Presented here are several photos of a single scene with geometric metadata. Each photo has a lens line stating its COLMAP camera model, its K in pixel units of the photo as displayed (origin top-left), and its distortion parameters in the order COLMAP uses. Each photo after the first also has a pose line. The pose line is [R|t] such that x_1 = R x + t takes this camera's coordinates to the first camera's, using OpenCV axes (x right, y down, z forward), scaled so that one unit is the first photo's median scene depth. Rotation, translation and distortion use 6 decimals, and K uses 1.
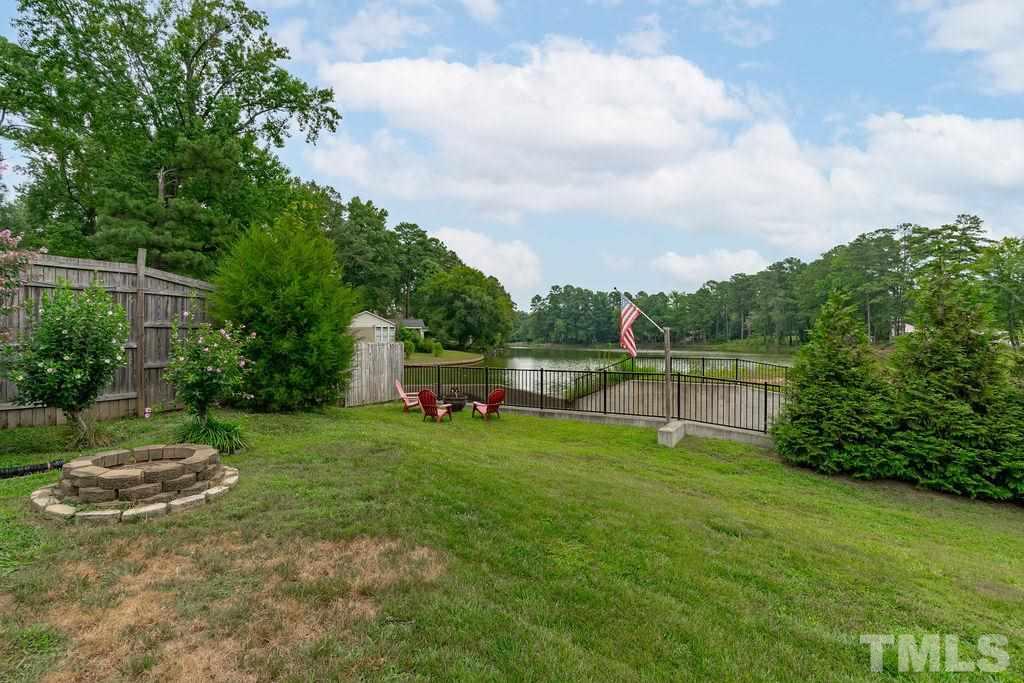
lens RADIAL K [[464.7, 0, 506.0], [0, 464.7, 324.6], [0, 0, 1]] dist [-0.003832, 0.003532]
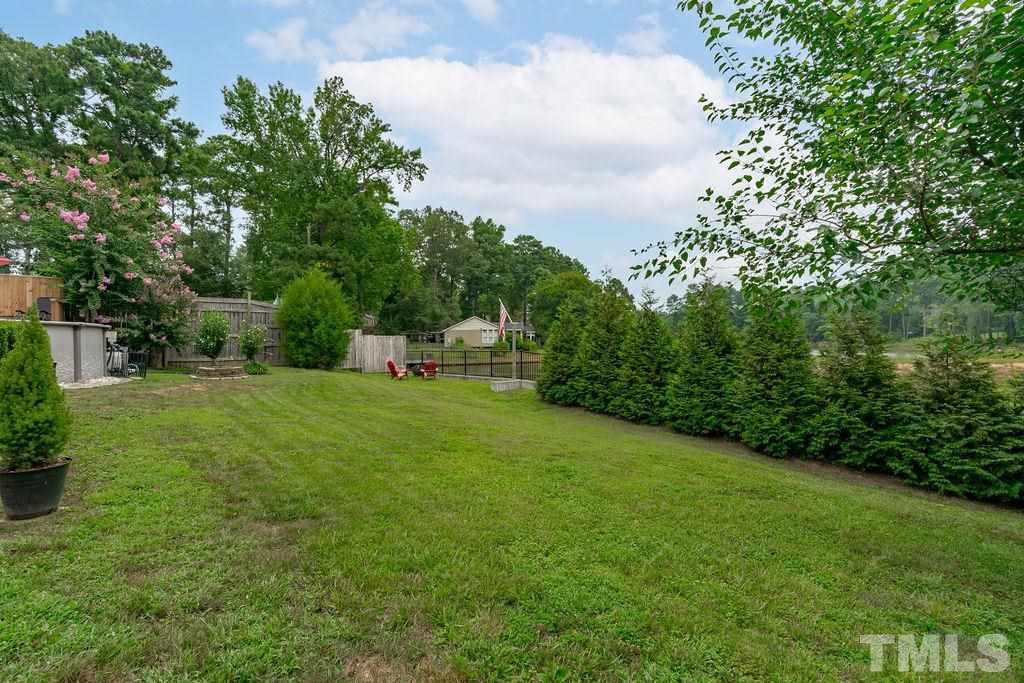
lens RADIAL K [[464.7, 0, 505.8], [0, 464.7, 324.3], [0, 0, 1]] dist [-0.003832, 0.003532]
pose [[0.949521, -0.022002, -0.312932, 0.309036], [0.019644, 0.999750, -0.010684, 0.011012], [0.313089, 0.003997, 0.949715, -0.206633]]
